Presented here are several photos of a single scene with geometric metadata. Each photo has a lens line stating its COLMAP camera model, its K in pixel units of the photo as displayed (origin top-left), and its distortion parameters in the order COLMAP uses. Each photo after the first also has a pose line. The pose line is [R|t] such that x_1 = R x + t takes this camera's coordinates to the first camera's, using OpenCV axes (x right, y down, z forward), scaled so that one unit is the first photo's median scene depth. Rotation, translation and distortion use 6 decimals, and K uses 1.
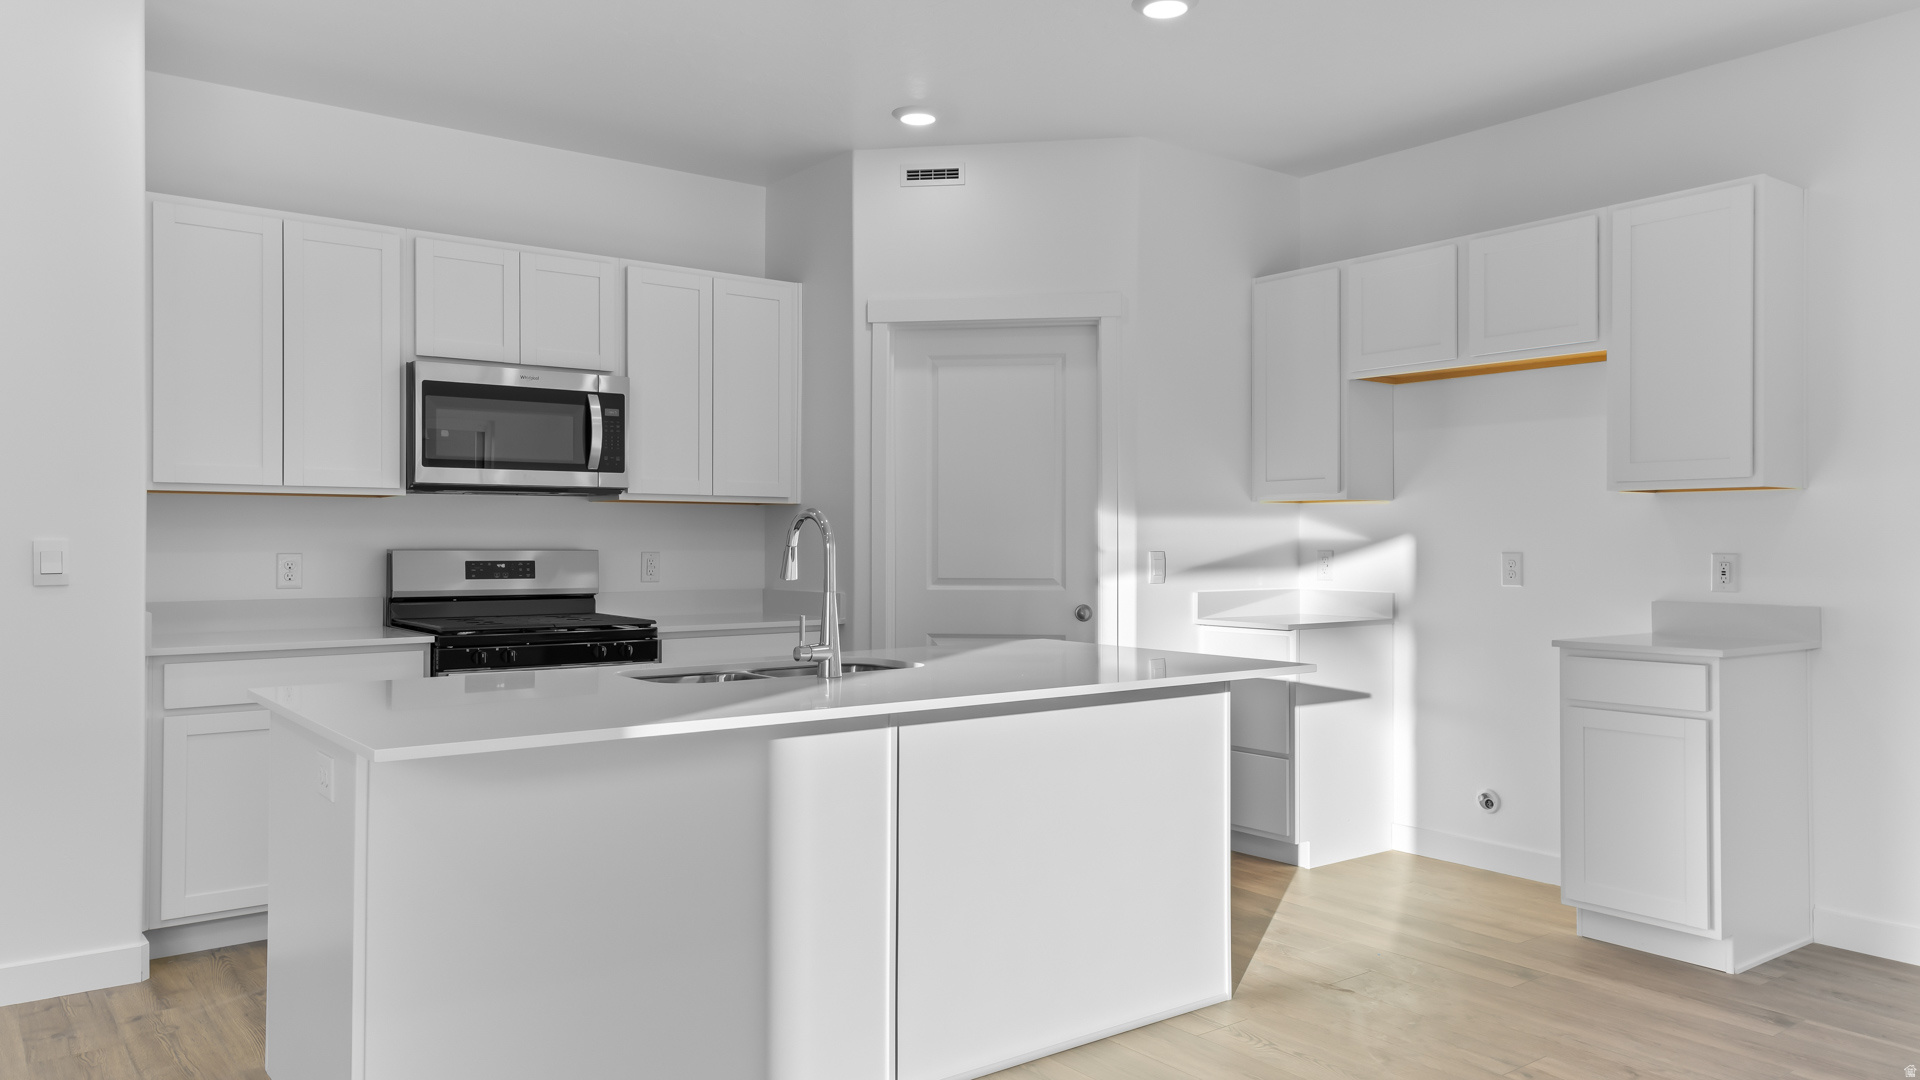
lens RADIAL K [[1320.3, 0, 960.0], [0, 1320.3, 540.0], [0, 0, 1]] dist [-0.004020, 0.060633]
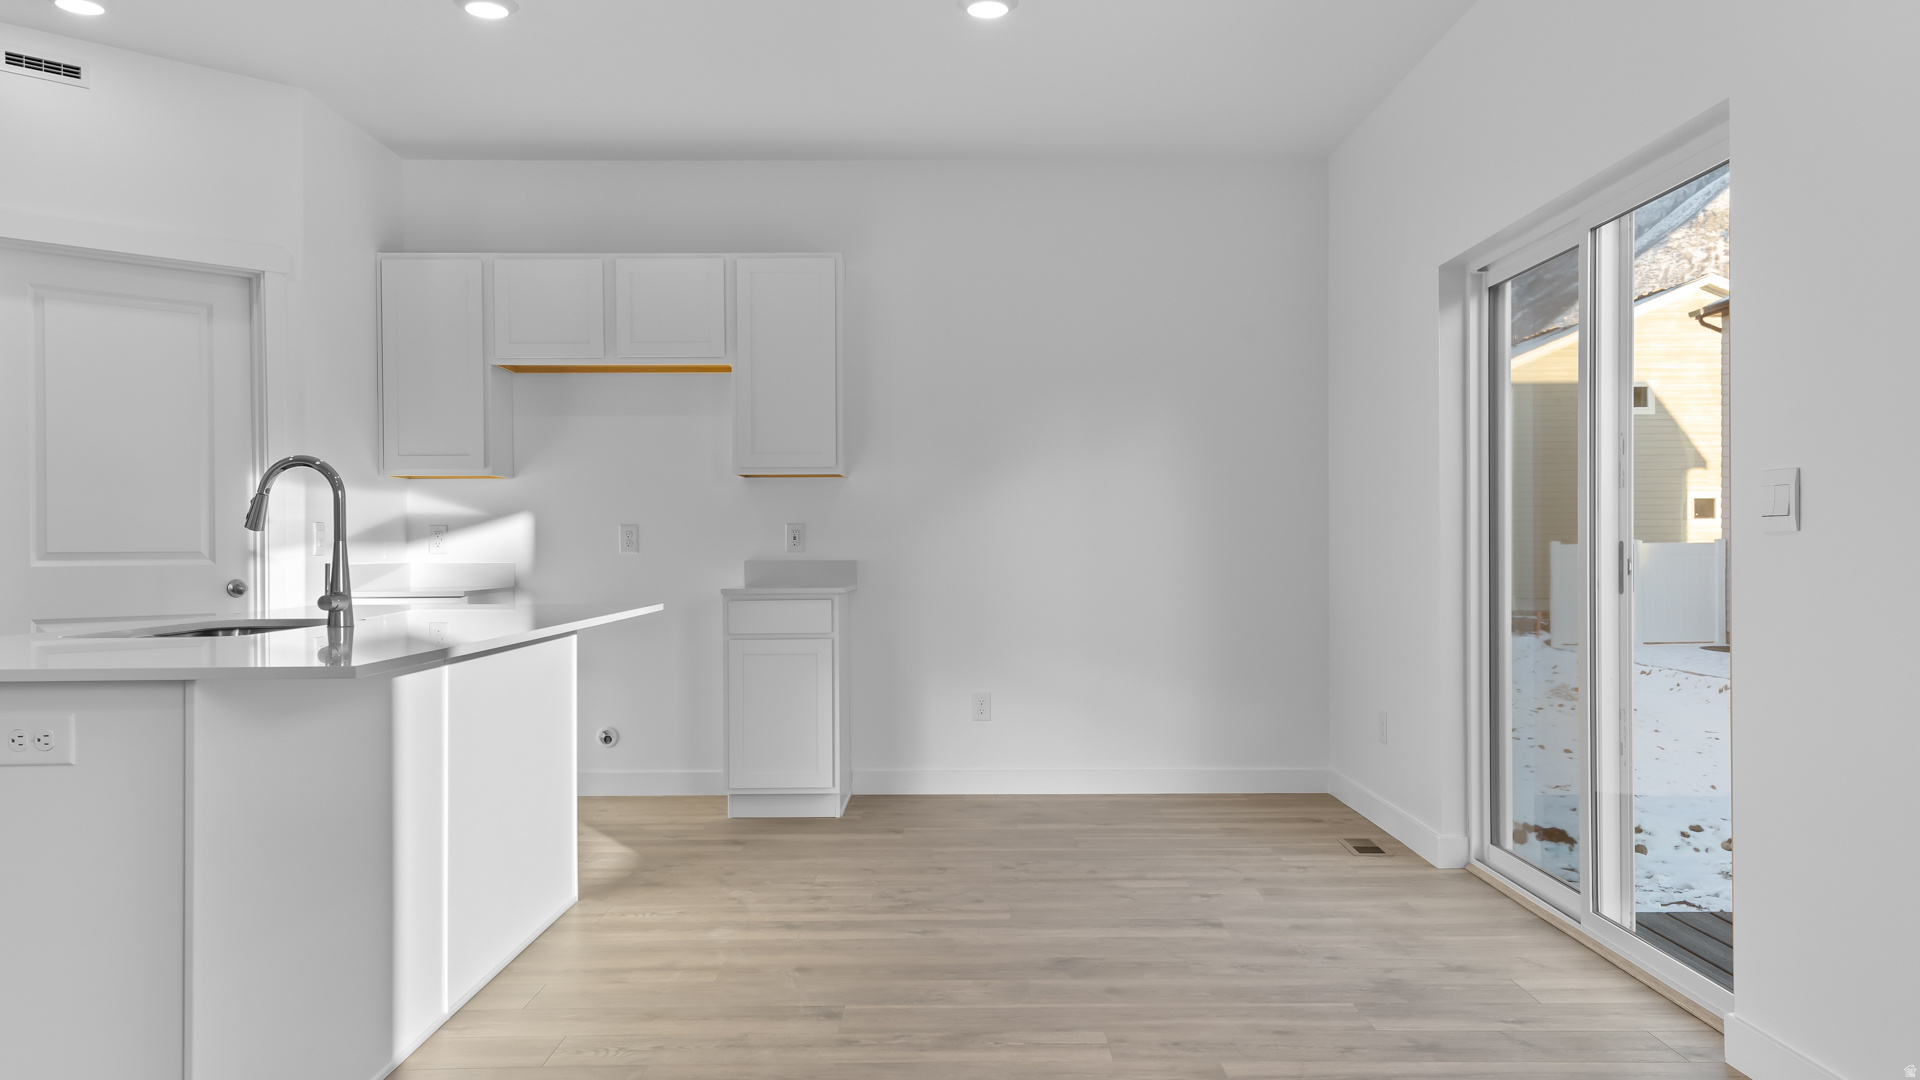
lens RADIAL K [[1443.4, 0, 960.0], [0, 1443.4, 540.0], [0, 0, 1]] dist [0.055027, 0.004297]
pose [[0.607890, -0.000065, 0.794021, -0.414381], [0.004492, 0.999984, -0.003357, 0.027611], [-0.794009, 0.005607, 0.607881, -0.024233]]
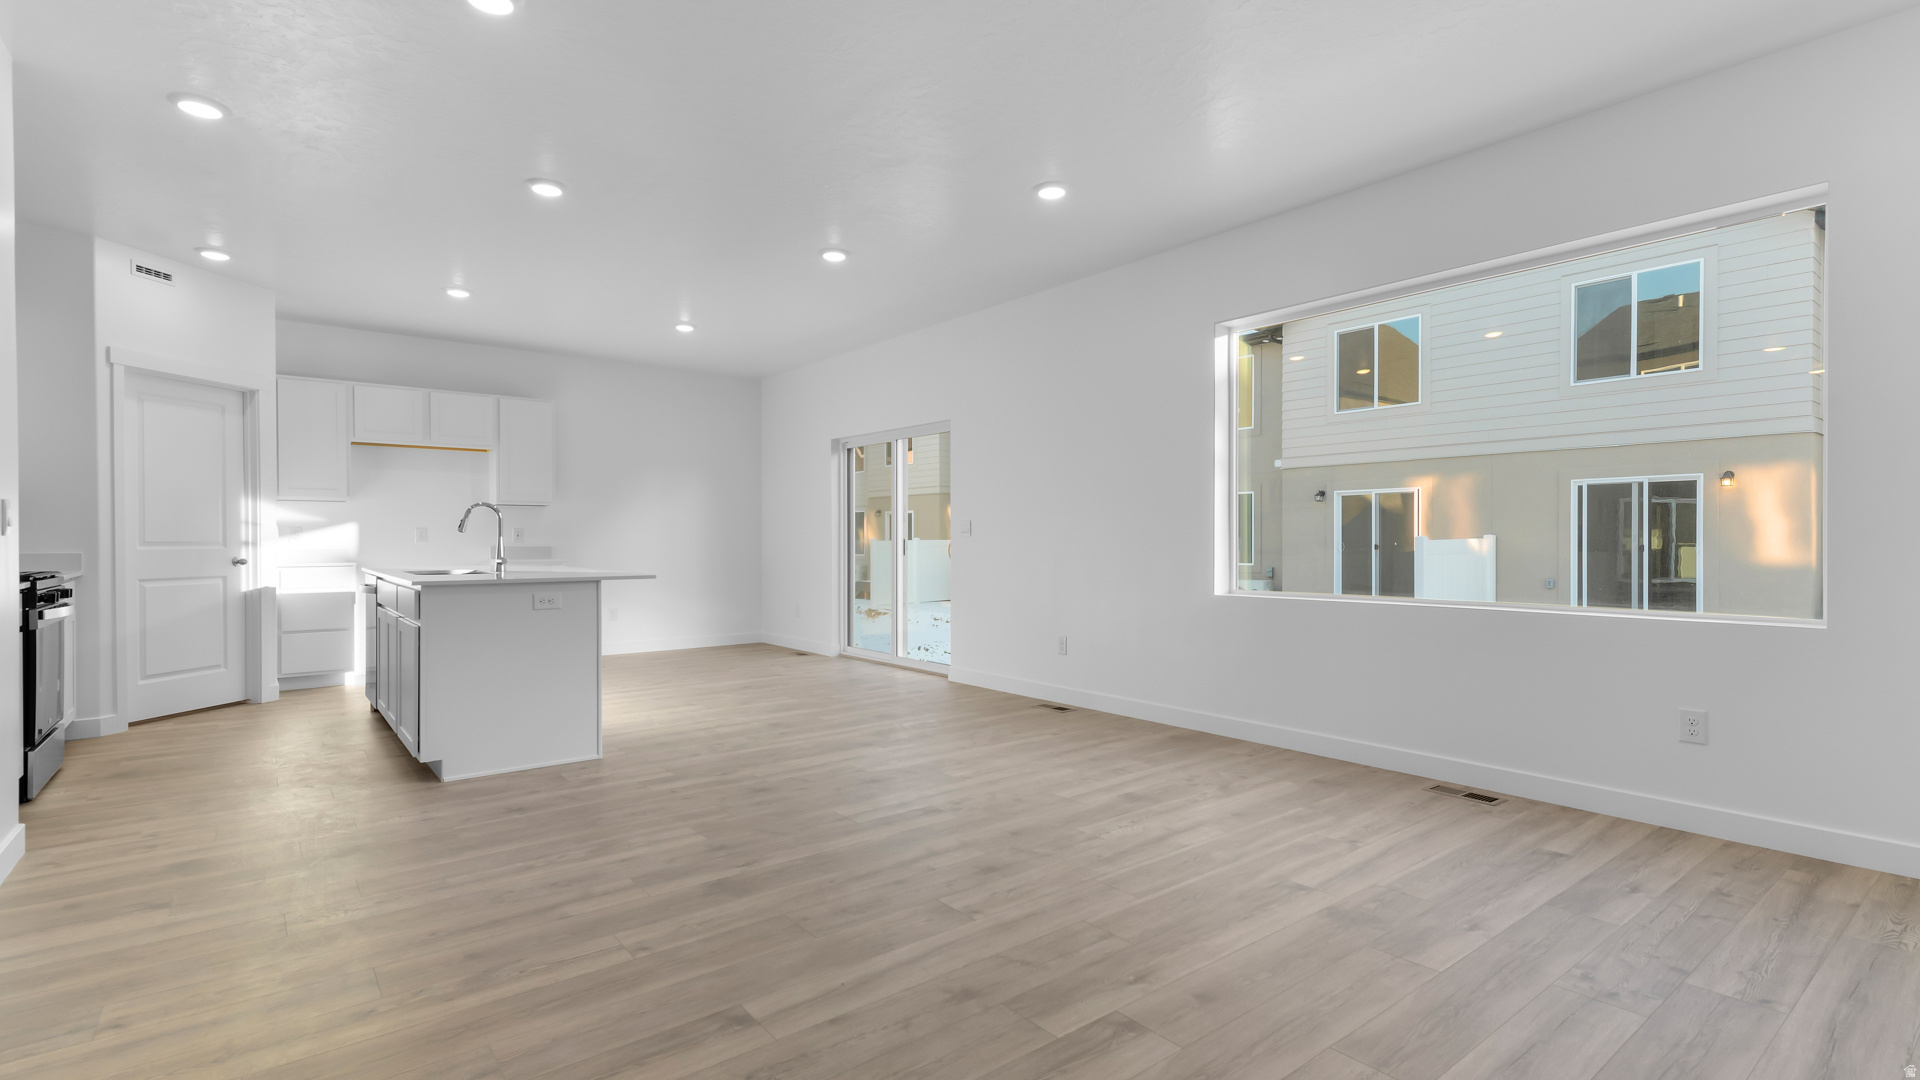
lens RADIAL K [[883.9, 0, 960.0], [0, 883.9, 540.0], [0, 0, 1]] dist [0.027473, -0.000221]
pose [[-0.024507, 0.000114, 0.999700, -1.081561], [0.002049, 0.999998, -0.000064, 0.029357], [-0.999698, 0.002046, -0.024508, 0.108673]]
